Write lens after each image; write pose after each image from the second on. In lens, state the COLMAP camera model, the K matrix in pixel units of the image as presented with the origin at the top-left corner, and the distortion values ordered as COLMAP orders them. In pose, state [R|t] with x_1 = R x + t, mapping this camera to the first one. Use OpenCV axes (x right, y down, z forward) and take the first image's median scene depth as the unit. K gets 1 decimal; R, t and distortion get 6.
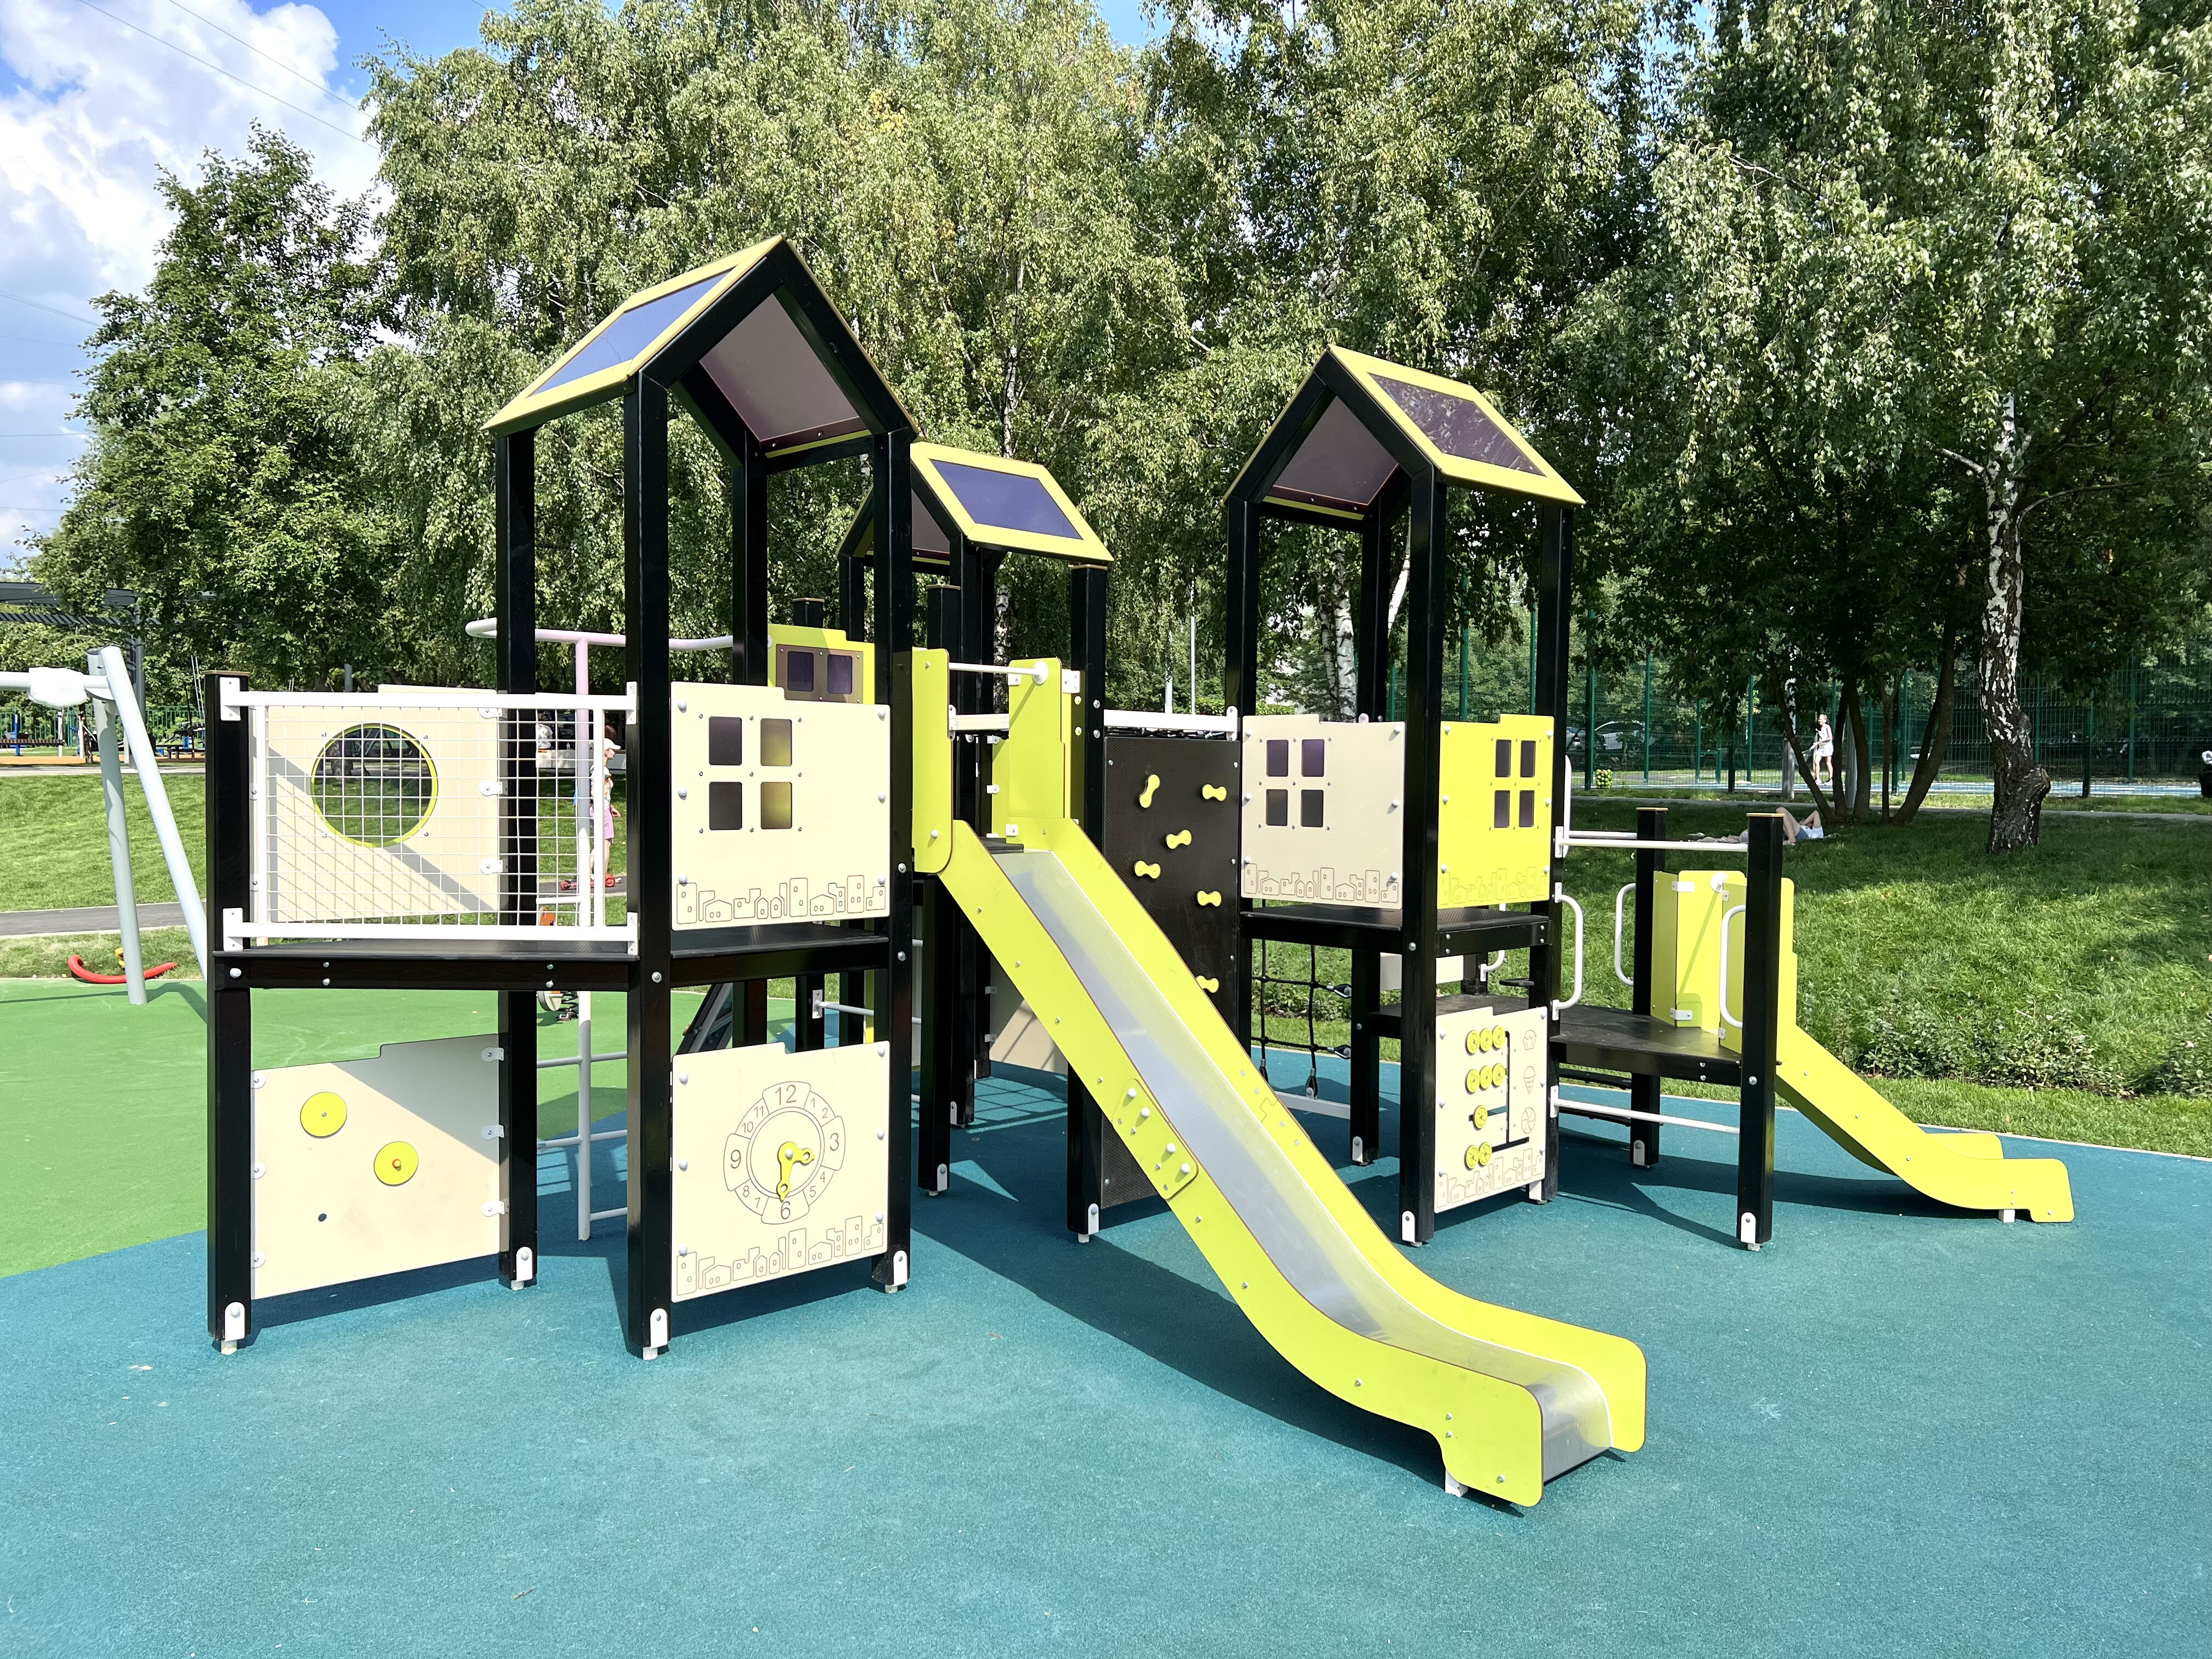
lens RADIAL K [[1715.9, 0, 1044.9], [0, 1715.9, 832.5], [0, 0, 1]] dist [0.045026, -0.035785]
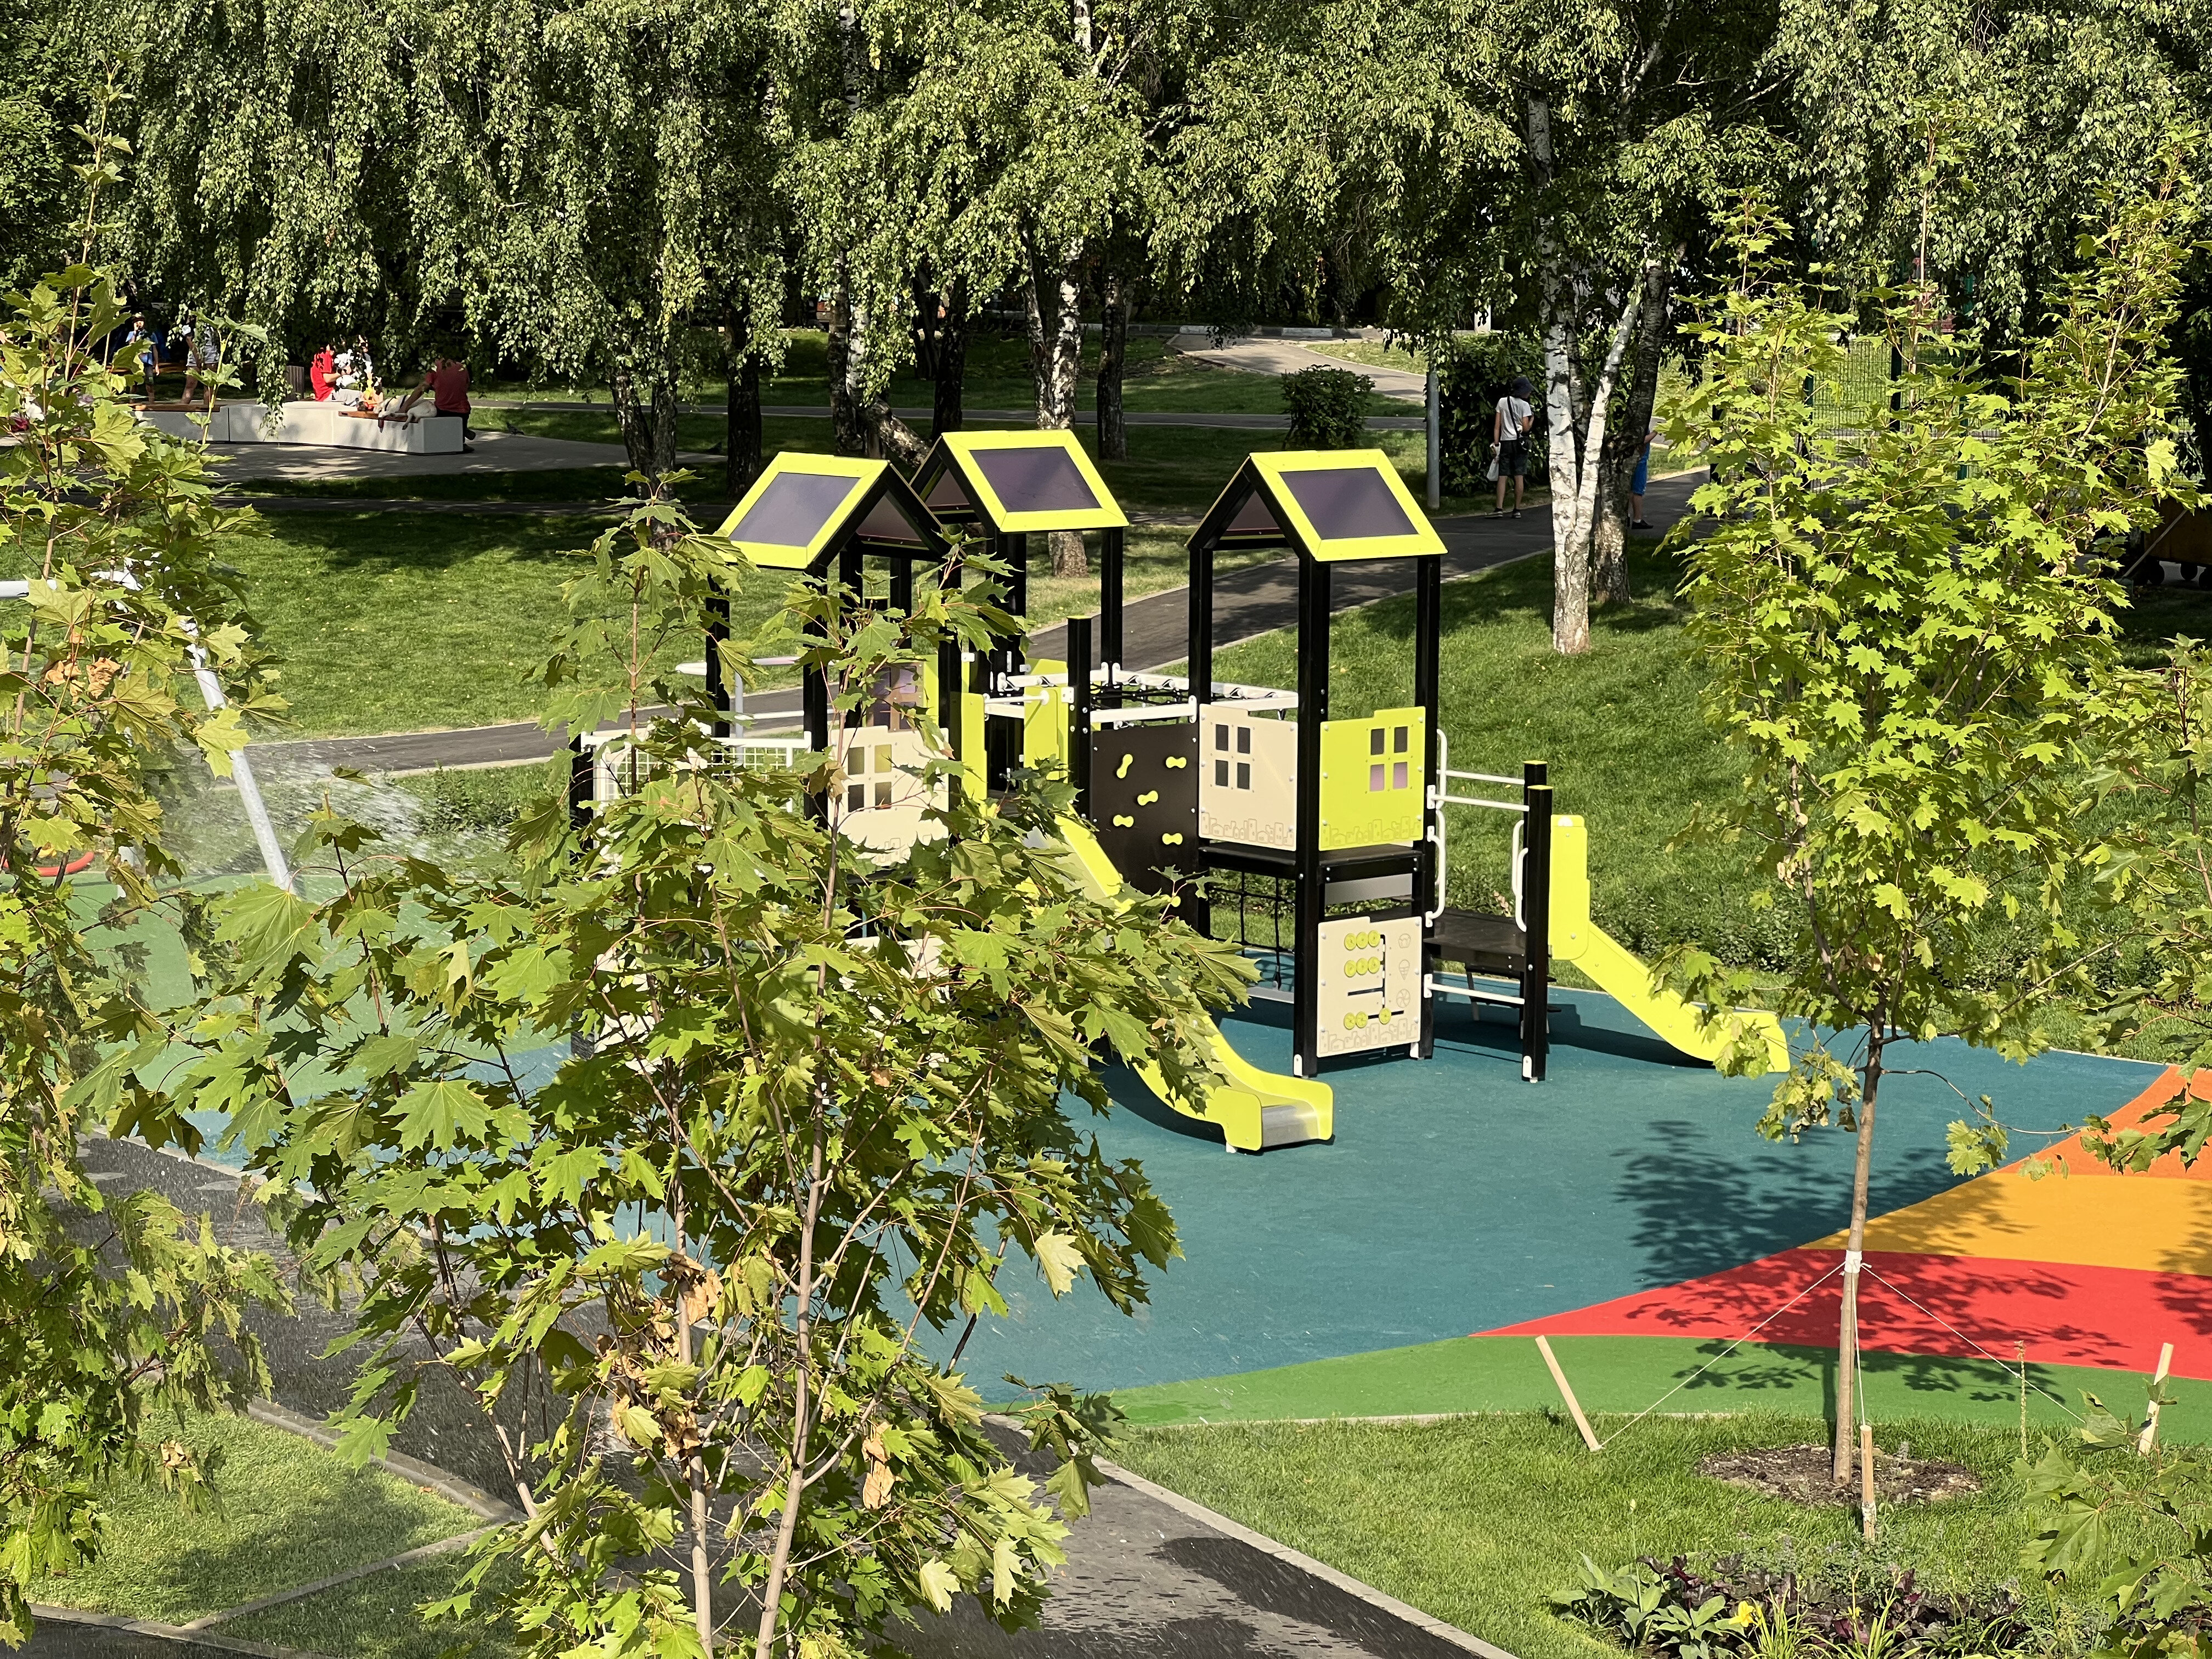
lens RADIAL K [[5038.6, 0, 1106.0], [0, 5038.6, 829.5], [0, 0, 1]] dist [0.007679, 0.090079]
pose [[0.999498, 0.003965, -0.031427, 0.173467], [-0.001071, 0.995797, 0.091580, -0.348072], [0.031658, -0.091500, 0.995302, -3.110271]]
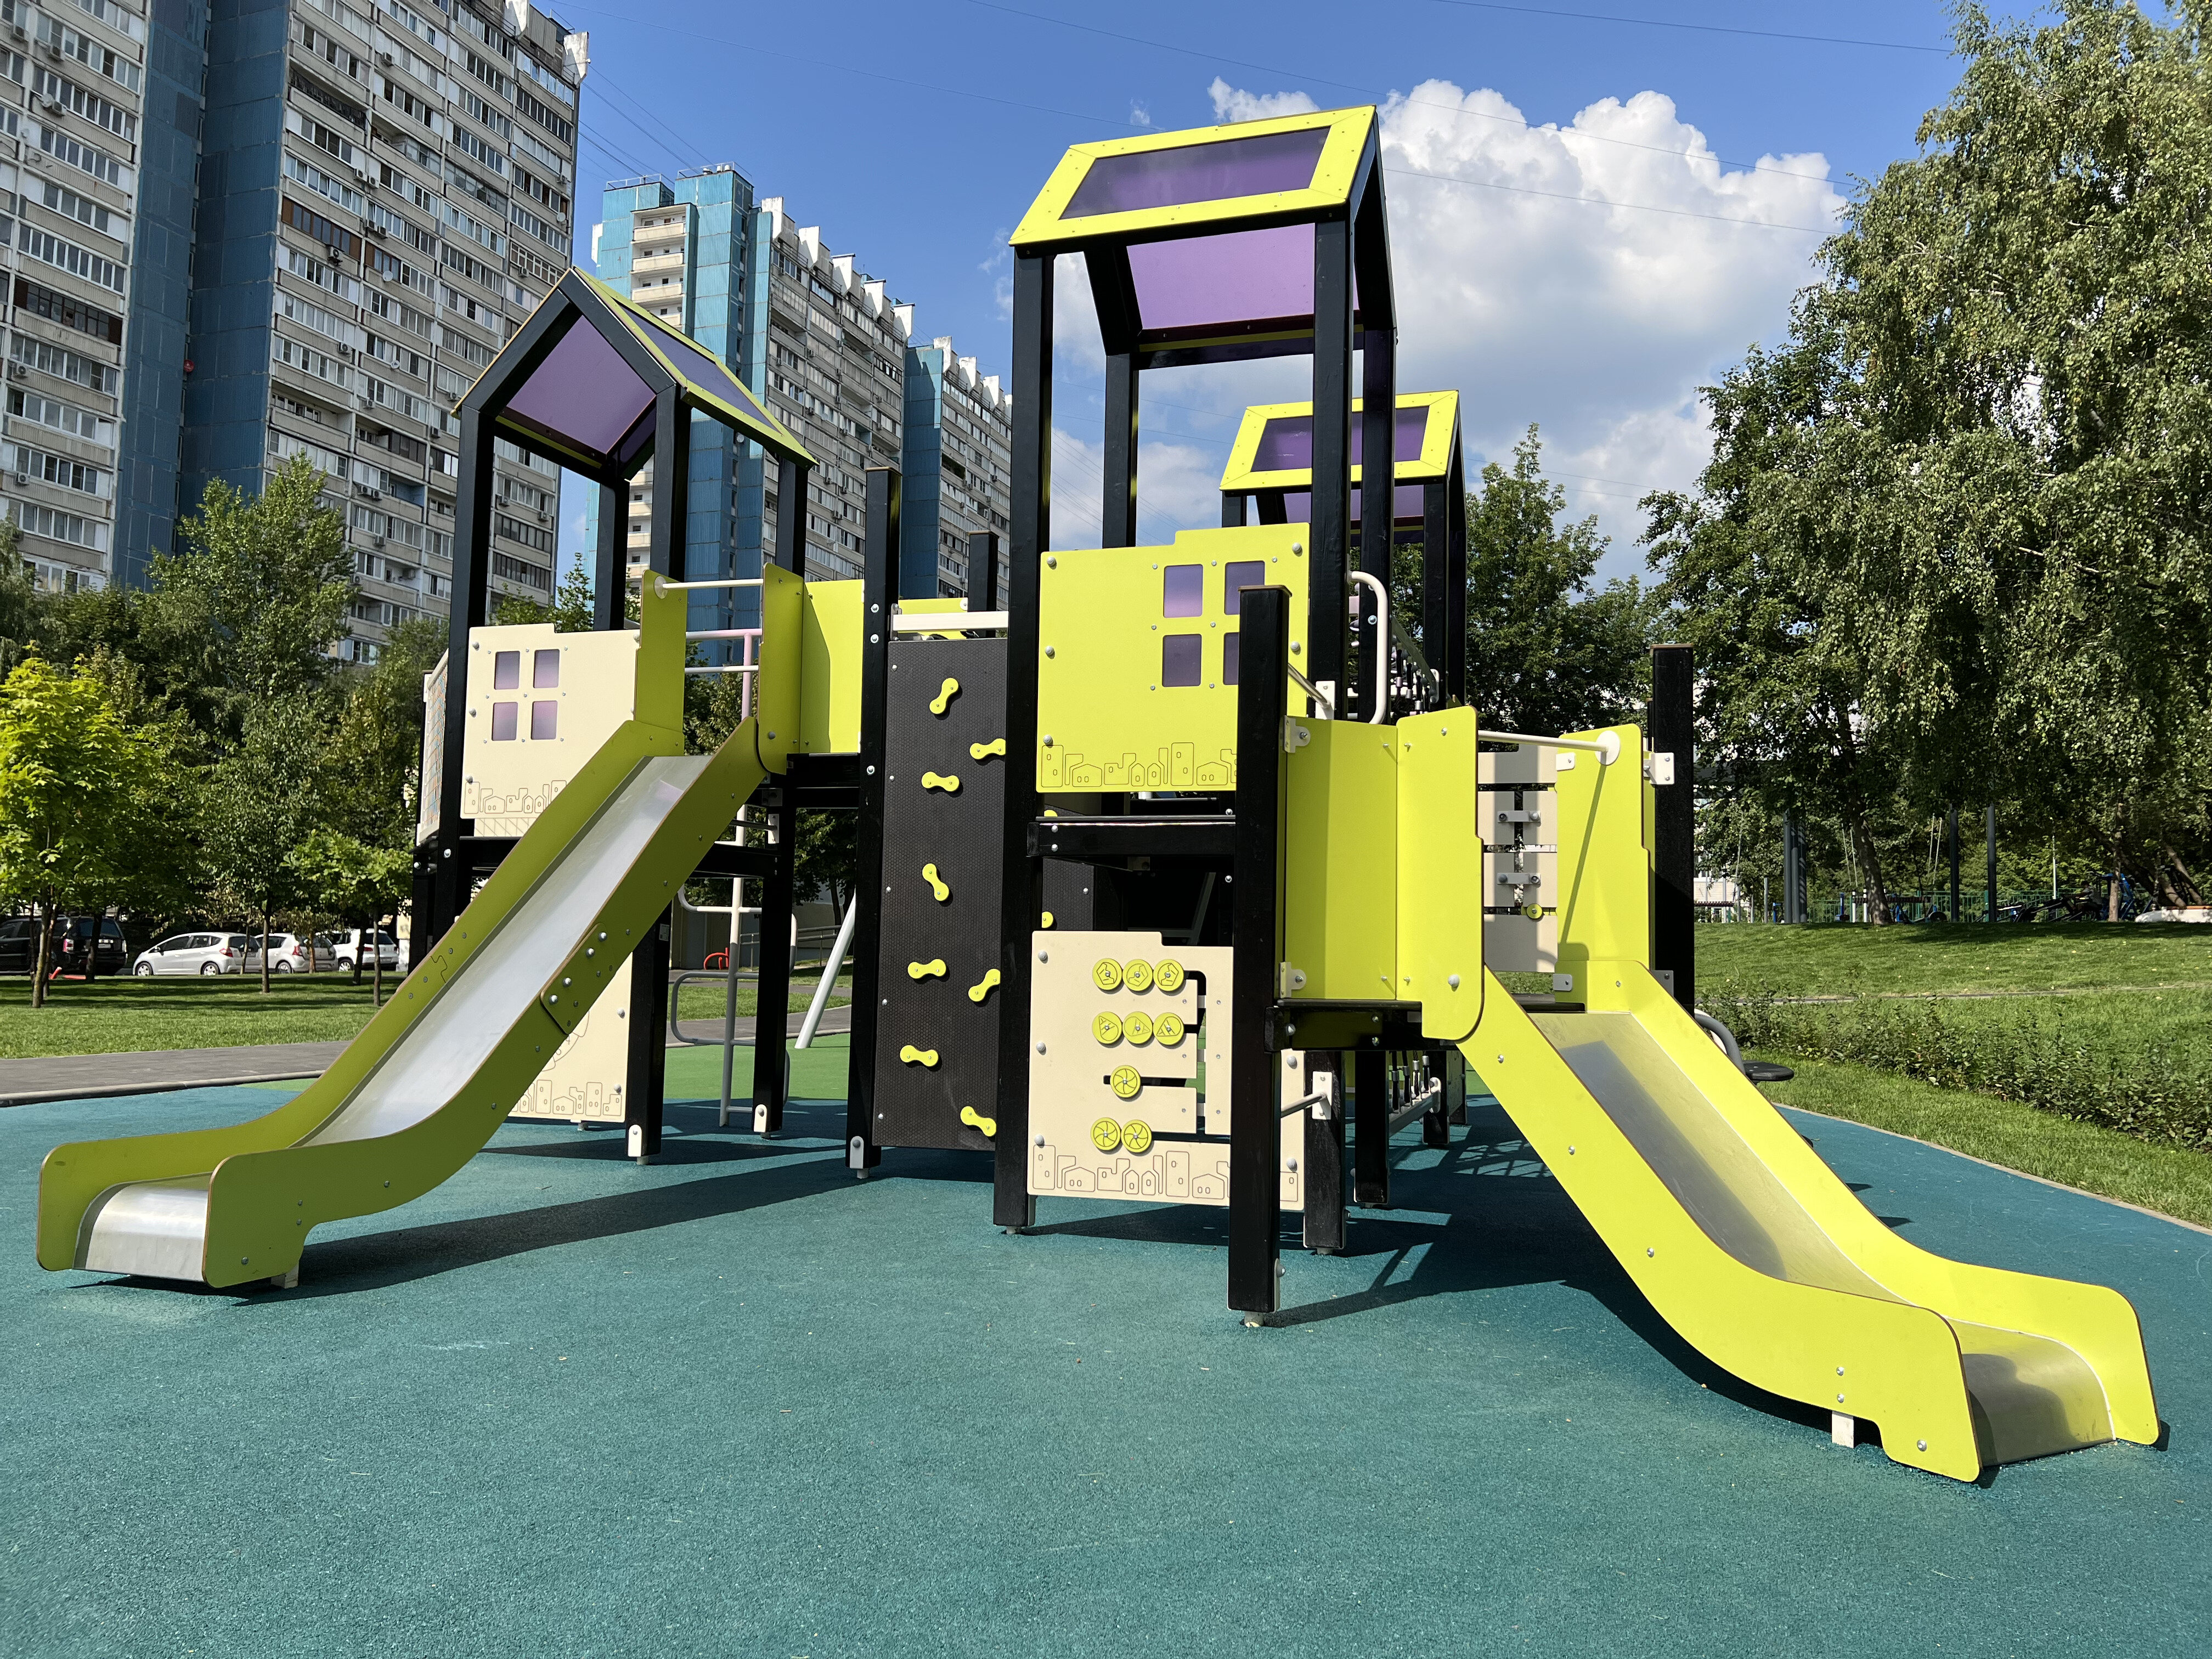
lens RADIAL K [[1650.6, 0, 1066.9], [0, 1650.6, 841.9], [0, 0, 1]] dist [0.045982, -0.043487]
pose [[0.474537, -0.054239, -0.878563, 0.841939], [-0.051514, 0.994678, -0.089232, 0.125502], [0.878727, 0.087602, 0.469218, 0.636798]]
